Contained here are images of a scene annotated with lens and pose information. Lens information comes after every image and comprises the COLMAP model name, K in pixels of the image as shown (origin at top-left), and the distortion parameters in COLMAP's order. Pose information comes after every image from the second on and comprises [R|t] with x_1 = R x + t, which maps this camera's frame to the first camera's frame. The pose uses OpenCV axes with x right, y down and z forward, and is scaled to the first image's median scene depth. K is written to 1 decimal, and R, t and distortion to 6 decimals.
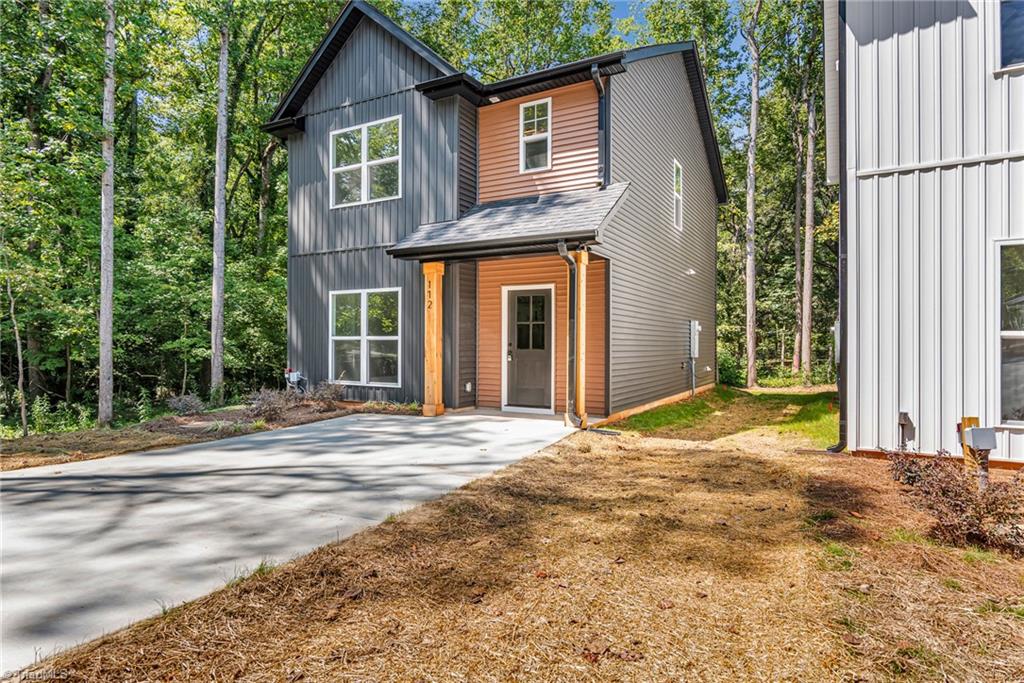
lens RADIAL K [[581.4, 0, 525.2], [0, 581.4, 344.9], [0, 0, 1]] dist [-0.003957, -0.000515]
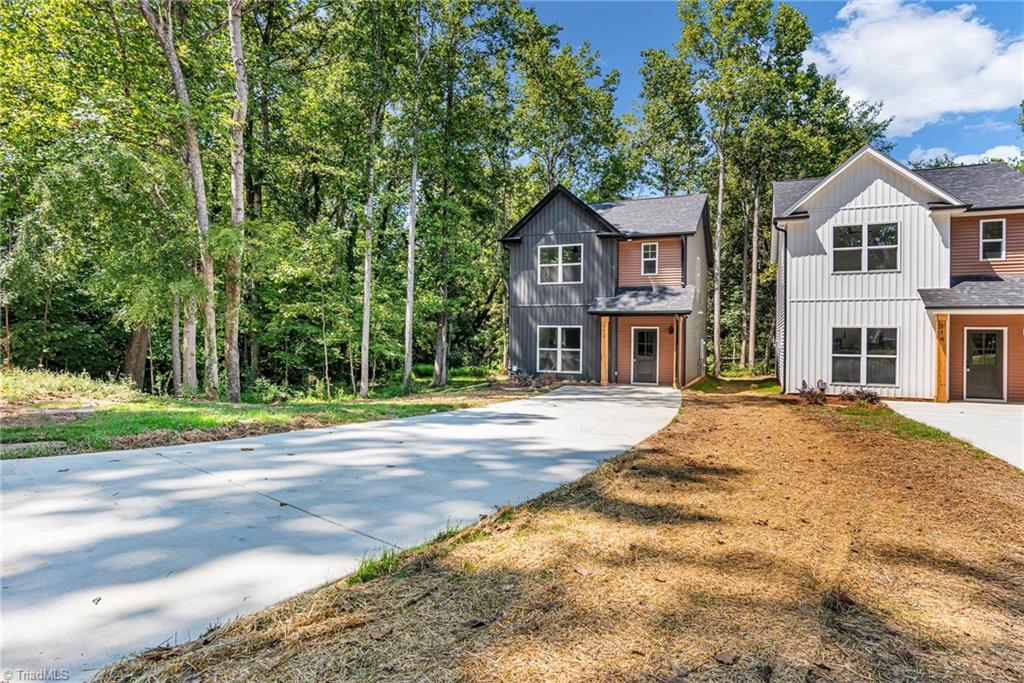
lens RADIAL K [[602.0, 0, 512.0], [0, 602.0, 341.5], [0, 0, 1]] dist [-0.000417, -0.000013]
pose [[0.994613, 0.008668, 0.103299, -0.722296], [-0.009182, 0.999948, 0.004501, -0.052048], [-0.103254, -0.005425, 0.994640, -1.194875]]
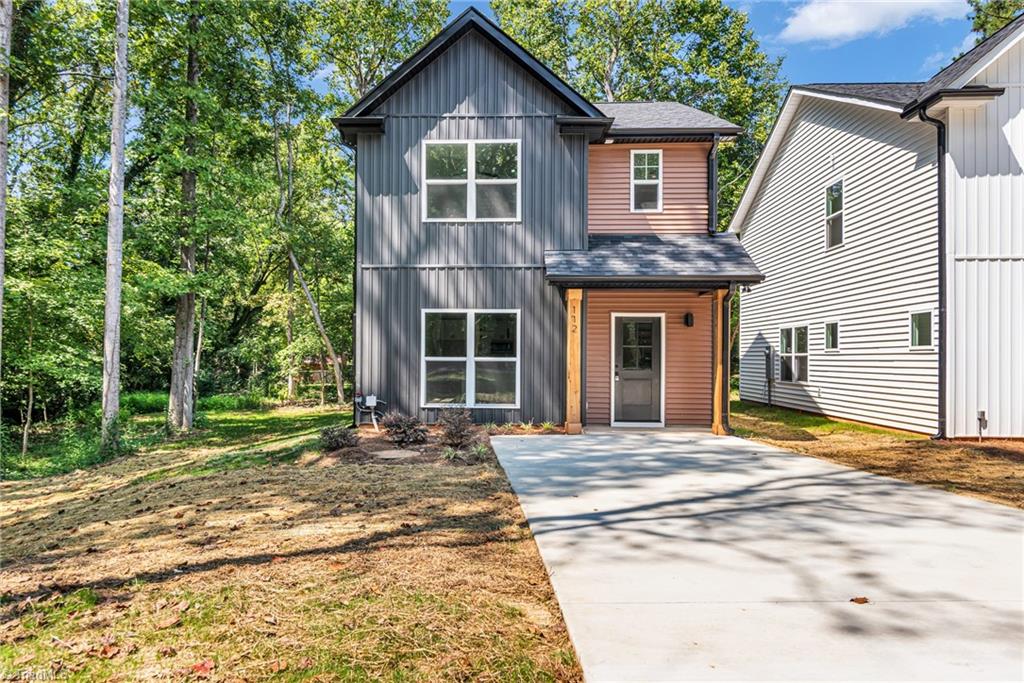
lens RADIAL K [[650.3, 0, 508.8], [0, 650.3, 351.8], [0, 0, 1]] dist [0.001084, -0.000659]
pose [[0.894055, 0.008127, 0.447884, -0.772146], [-0.003383, 0.999929, -0.011391, -0.012636], [-0.447945, 0.008669, 0.894019, -0.005767]]
